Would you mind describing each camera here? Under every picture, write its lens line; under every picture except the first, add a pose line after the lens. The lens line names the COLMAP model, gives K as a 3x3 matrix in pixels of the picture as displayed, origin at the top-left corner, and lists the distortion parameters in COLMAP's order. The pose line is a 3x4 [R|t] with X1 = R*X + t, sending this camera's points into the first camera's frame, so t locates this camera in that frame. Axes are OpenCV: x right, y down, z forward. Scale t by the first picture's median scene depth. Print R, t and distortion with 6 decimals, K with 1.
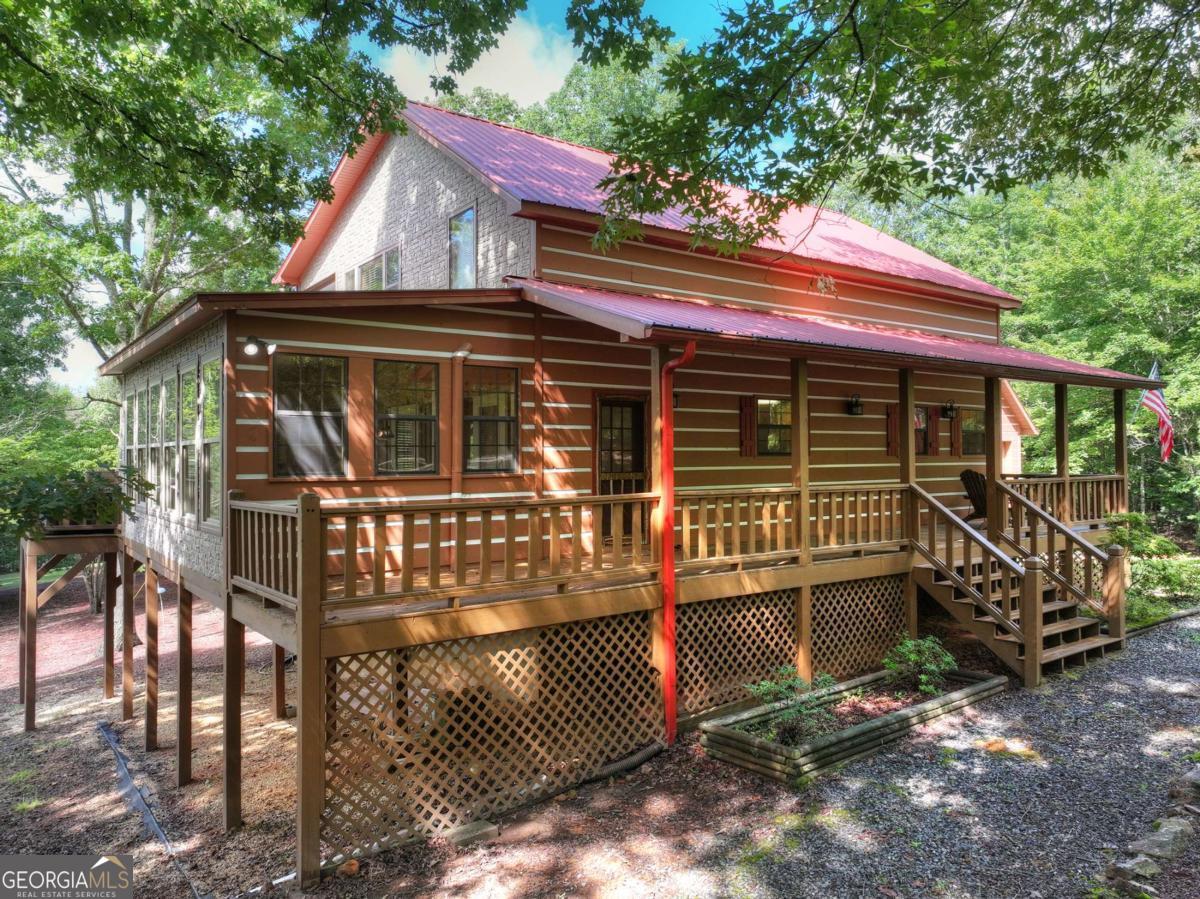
lens RADIAL K [[848.5, 0, 603.8], [0, 848.5, 452.4], [0, 0, 1]] dist [0.012023, 0.001577]
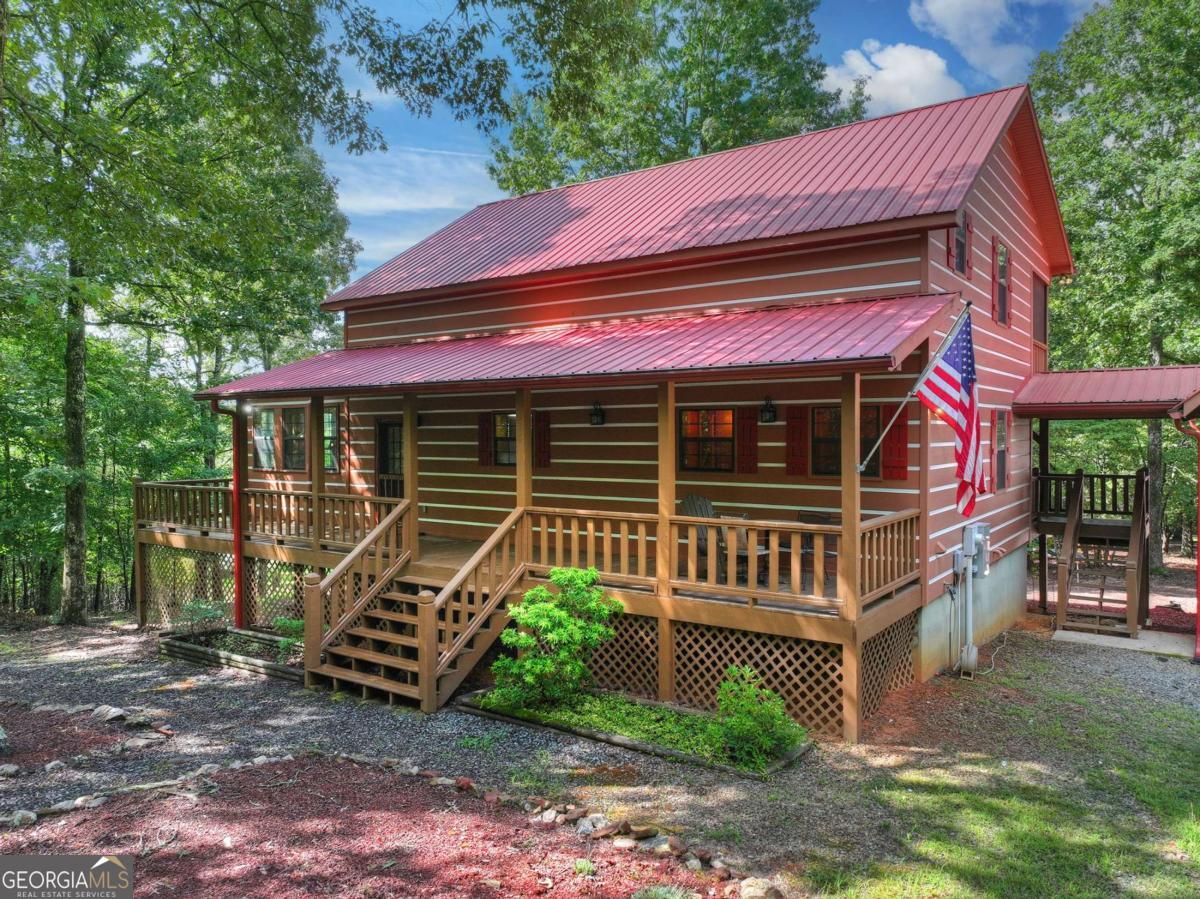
lens RADIAL K [[848.5, 0, 604.2], [0, 848.5, 442.6], [0, 0, 1]] dist [0.012023, 0.001577]
pose [[0.296320, 0.001977, -0.955087, 1.519556], [-0.007202, 0.999974, -0.000164, -0.031958], [0.955062, 0.006927, 0.296326, 0.964998]]
